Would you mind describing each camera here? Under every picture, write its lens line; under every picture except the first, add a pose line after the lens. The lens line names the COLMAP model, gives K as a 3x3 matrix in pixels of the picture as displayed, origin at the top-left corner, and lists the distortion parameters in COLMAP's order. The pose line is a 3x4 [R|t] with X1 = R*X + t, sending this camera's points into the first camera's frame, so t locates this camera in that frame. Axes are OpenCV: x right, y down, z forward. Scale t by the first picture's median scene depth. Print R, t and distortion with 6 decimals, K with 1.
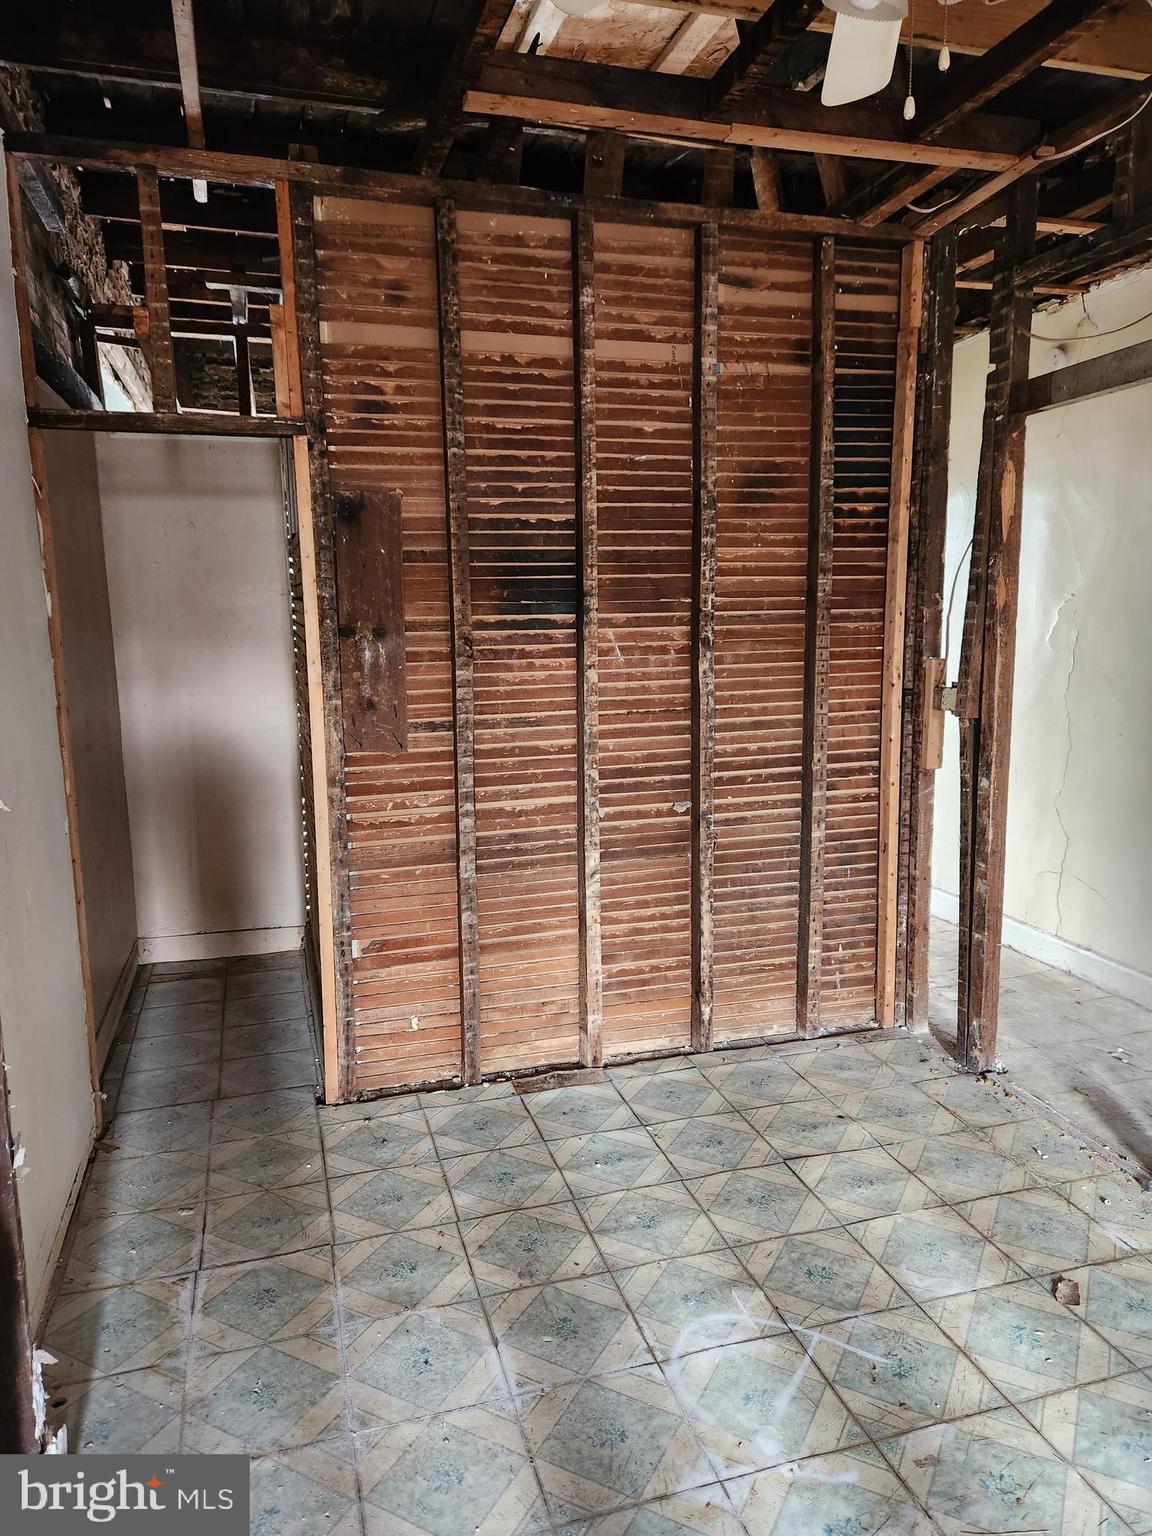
lens RADIAL K [[1033.3, 0, 577.2], [0, 1033.3, 768.3], [0, 0, 1]] dist [0.045947, -0.004221]
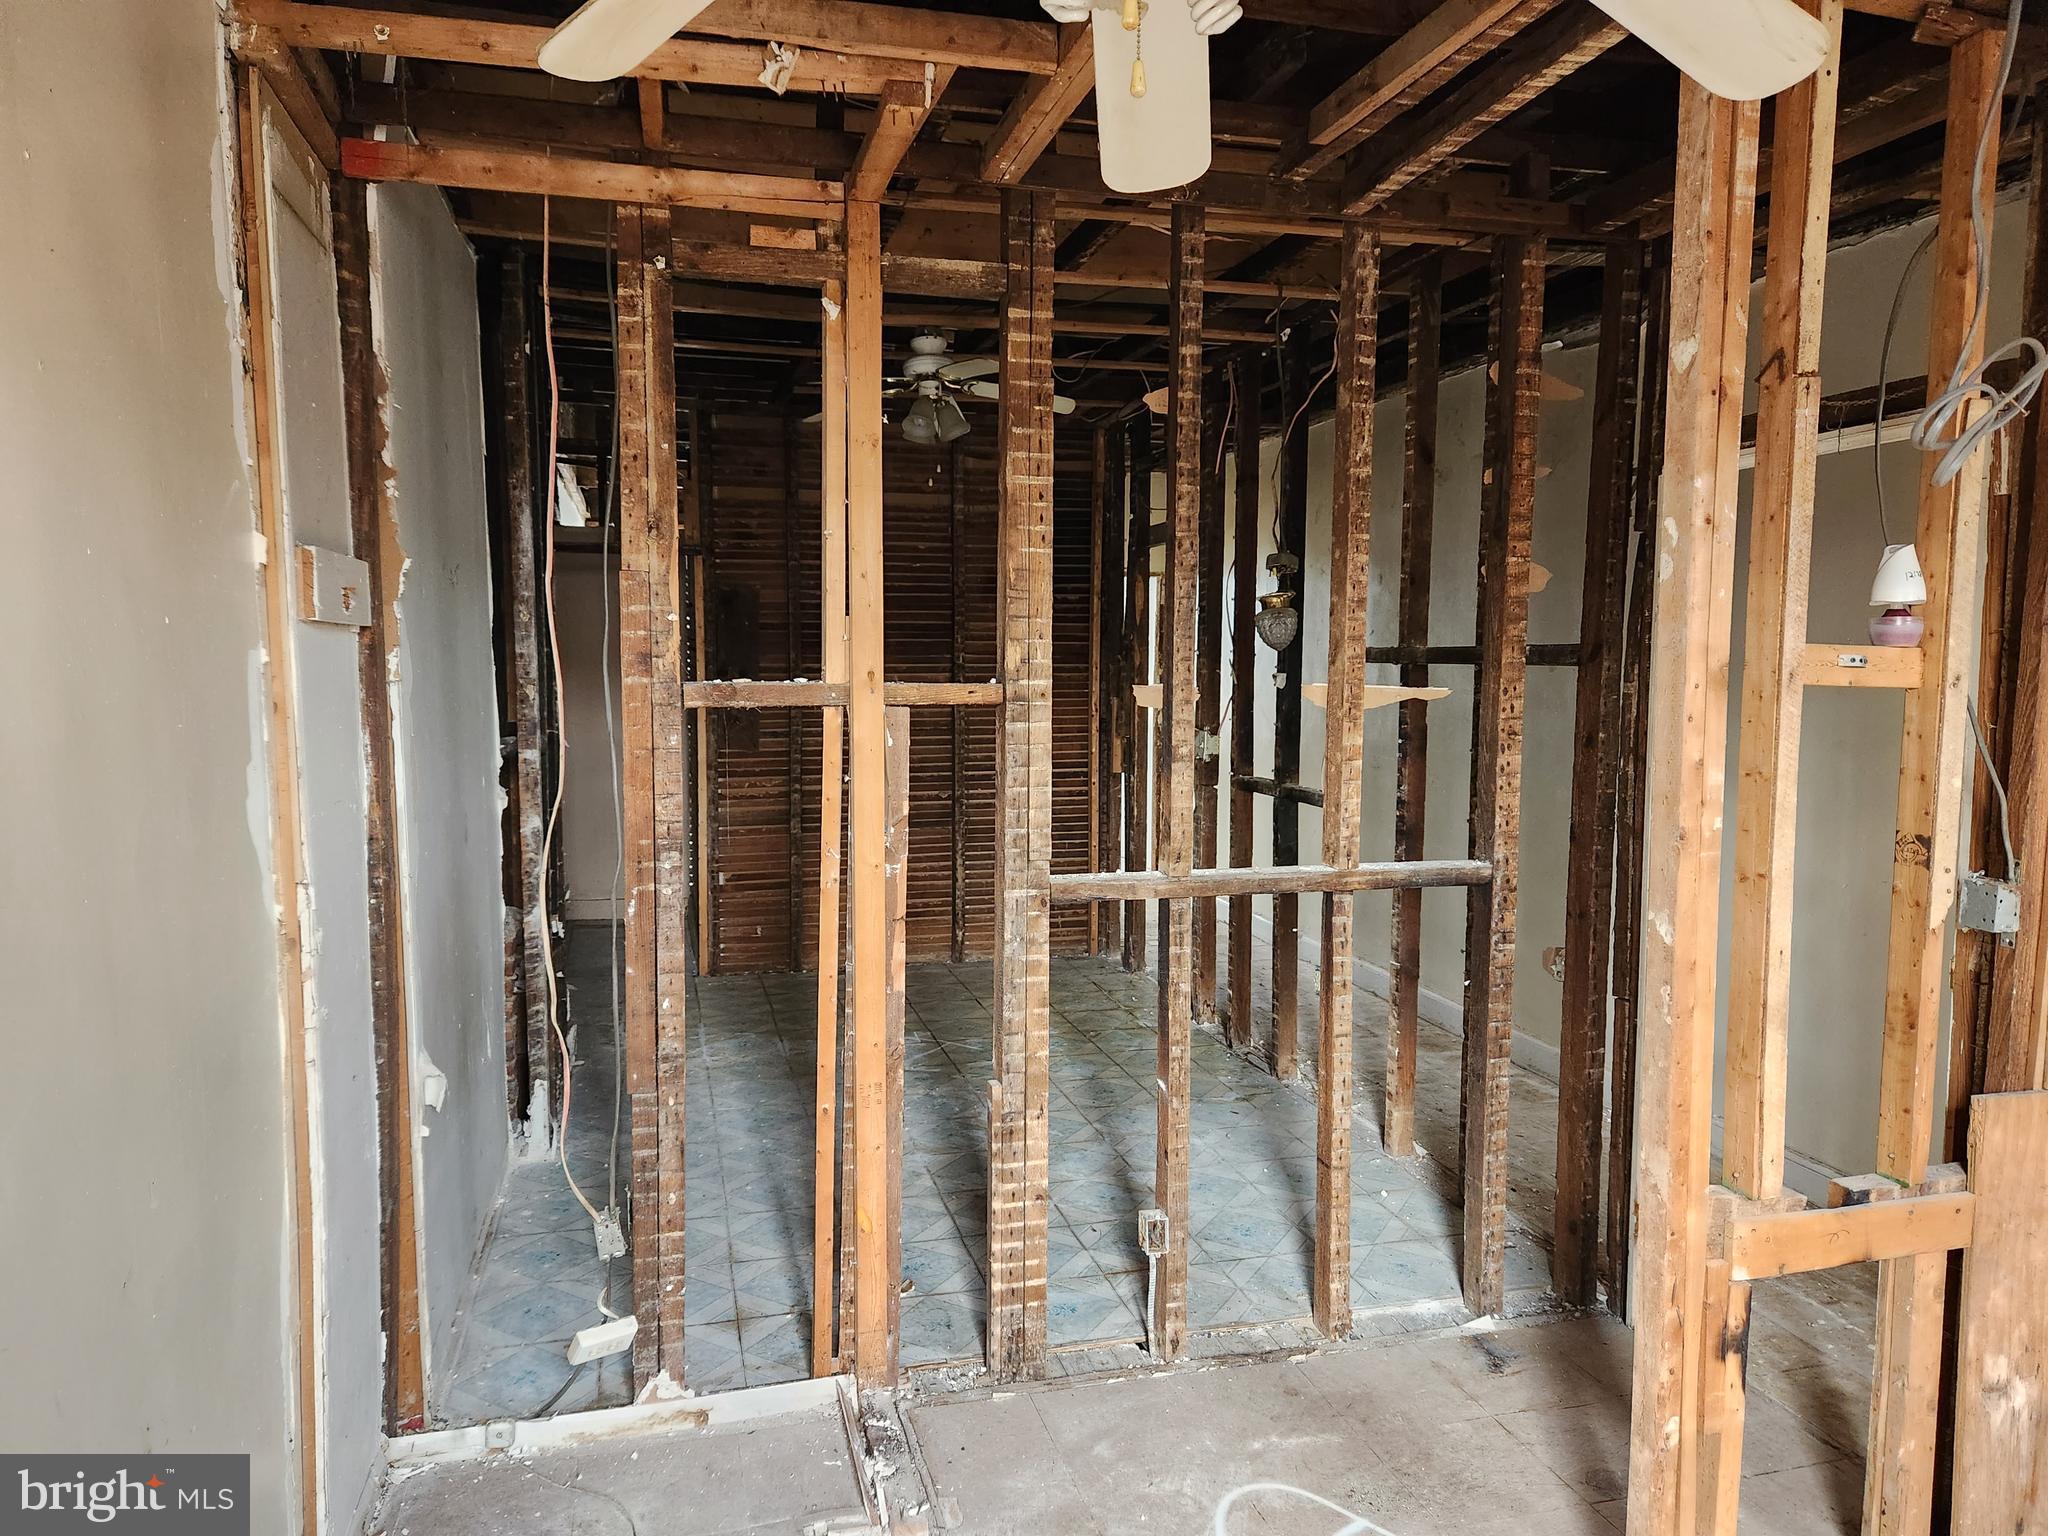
lens RADIAL K [[1377.7, 0, 1023.1], [0, 1377.7, 771.3], [0, 0, 1]] dist [0.045947, -0.004221]
pose [[0.998031, 0.015100, -0.060871, 0.352624], [-0.020215, 0.996234, -0.084319, 0.178900], [0.059369, 0.085383, 0.994578, -1.018743]]
